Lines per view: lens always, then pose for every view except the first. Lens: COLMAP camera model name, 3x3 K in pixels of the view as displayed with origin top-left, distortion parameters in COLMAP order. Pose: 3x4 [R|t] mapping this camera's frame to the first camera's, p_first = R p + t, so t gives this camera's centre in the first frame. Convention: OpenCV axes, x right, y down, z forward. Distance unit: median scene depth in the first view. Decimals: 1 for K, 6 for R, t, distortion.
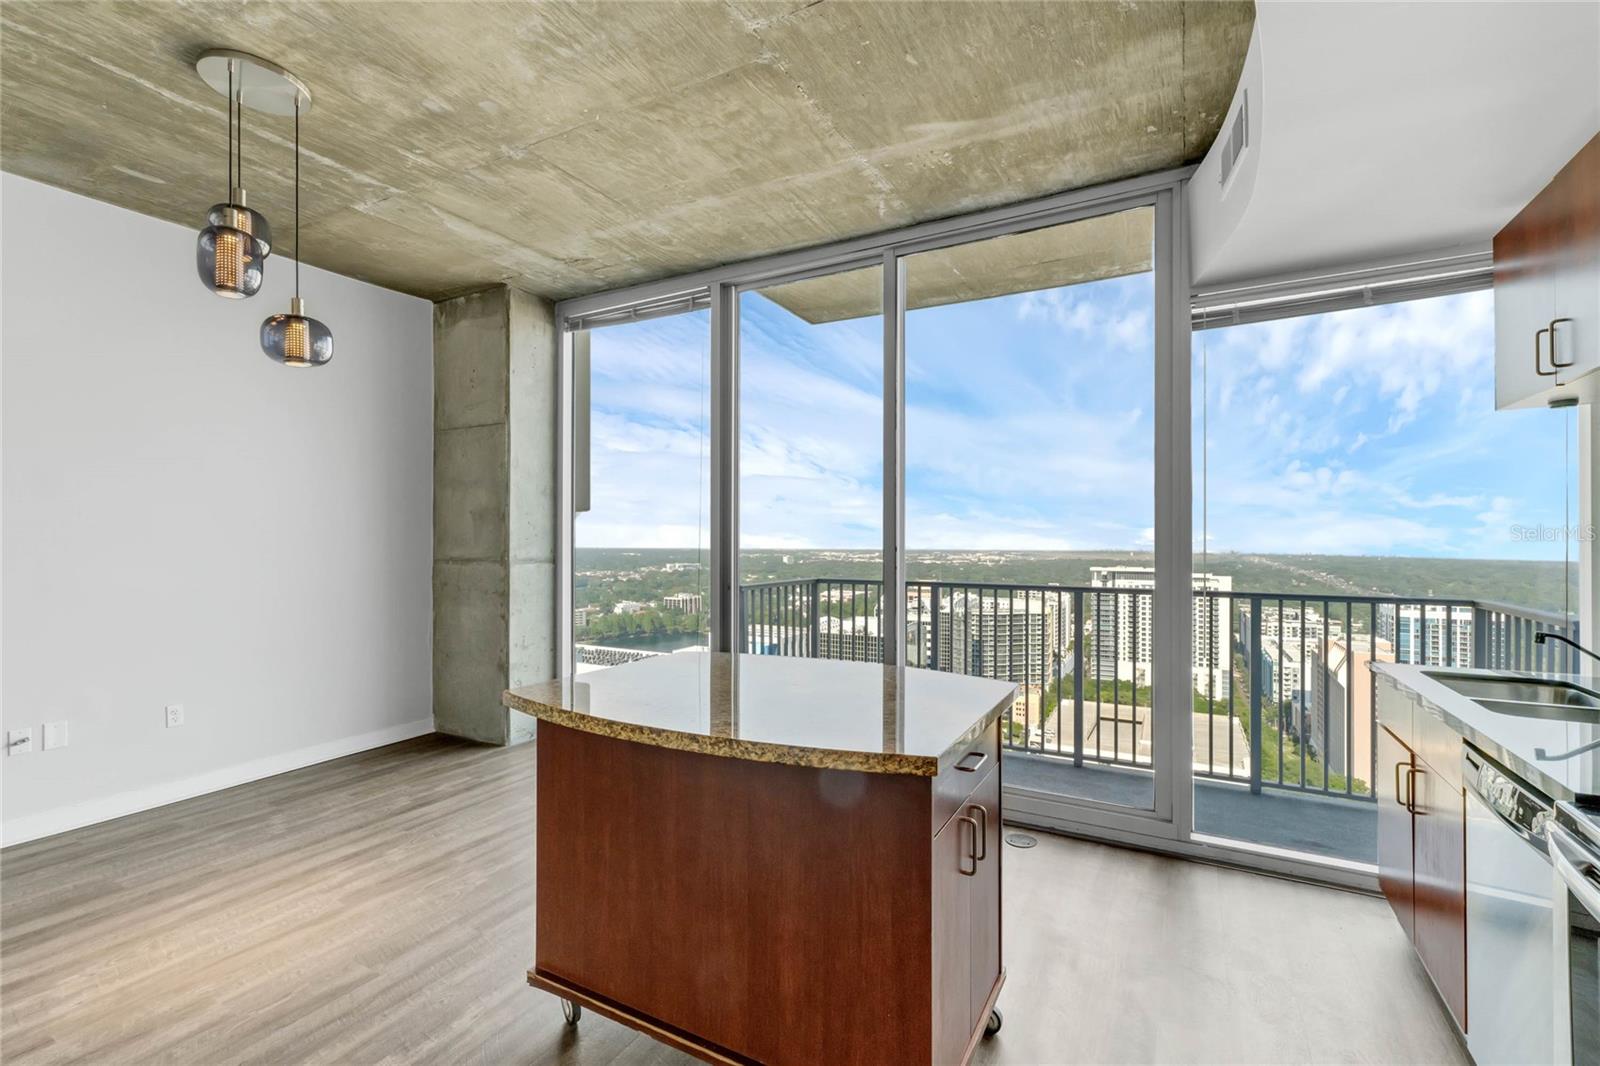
lens RADIAL K [[693.6, 0, 805.3], [0, 693.6, 539.2], [0, 0, 1]] dist [-0.001104, -0.000253]
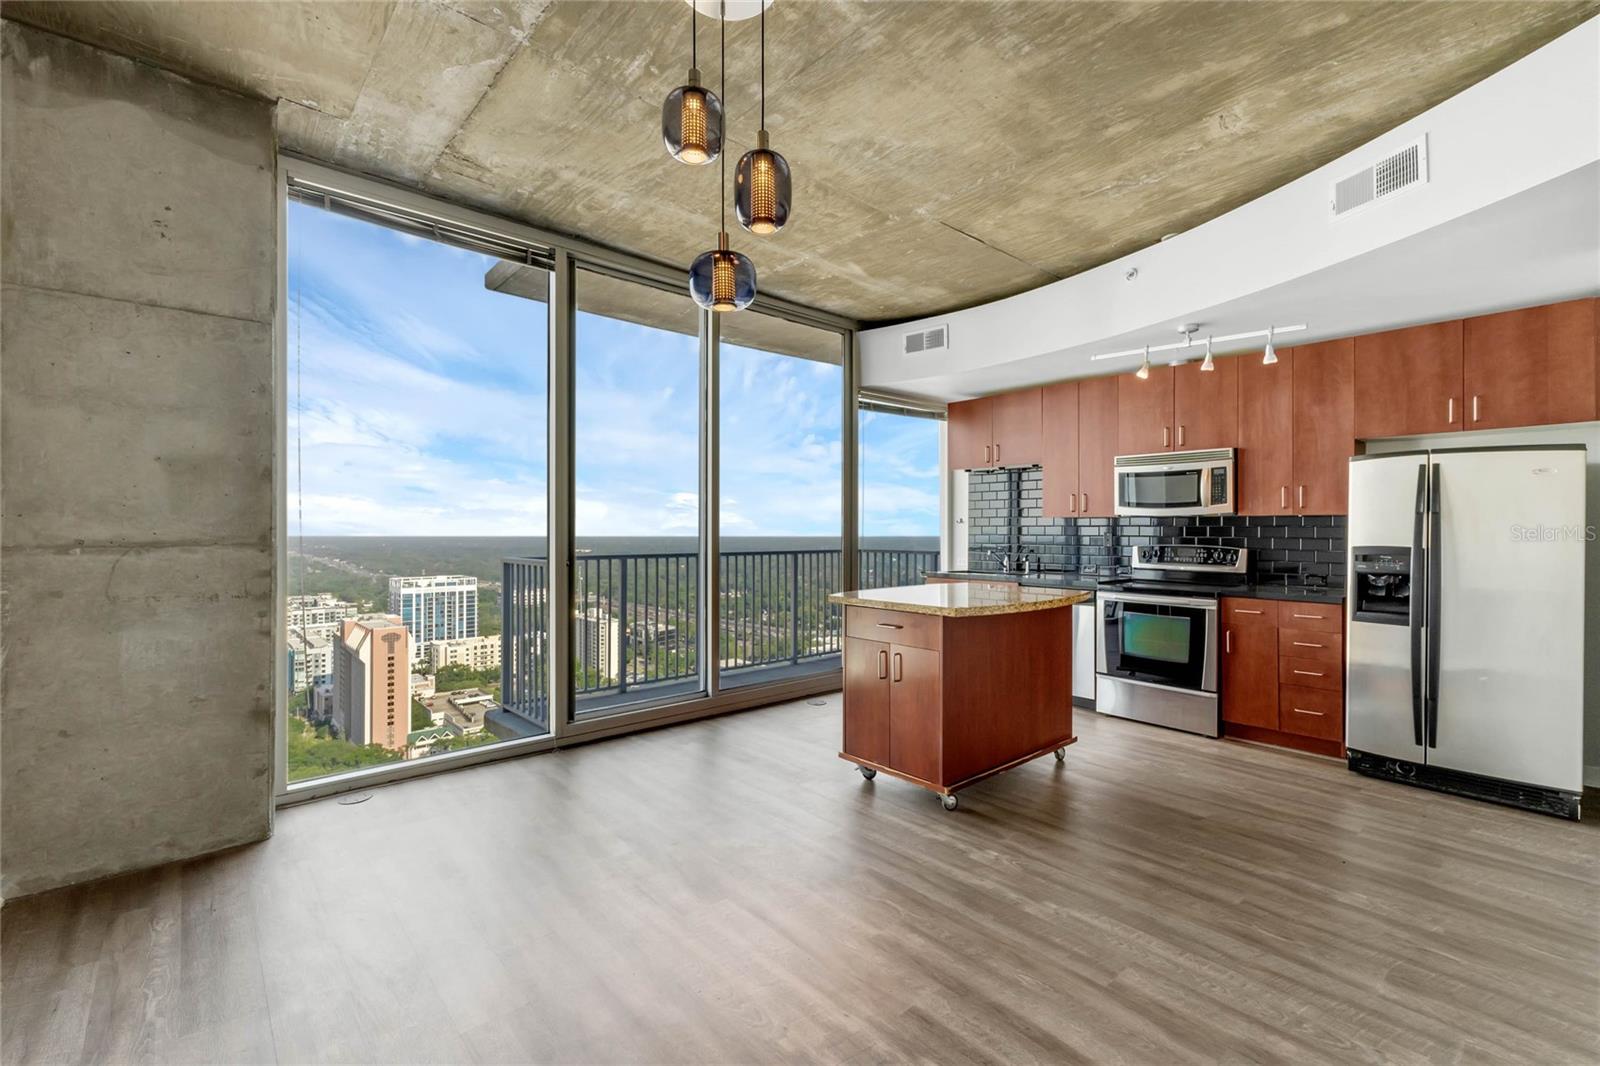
lens RADIAL K [[705.1, 0, 785.4], [0, 705.1, 529.8], [0, 0, 1]] dist [0.011651, -0.000250]
pose [[0.352815, -0.000422, 0.935693, -1.327747], [-0.003160, 0.999994, 0.001642, 0.024863], [-0.935688, -0.003537, 0.352812, 0.513128]]
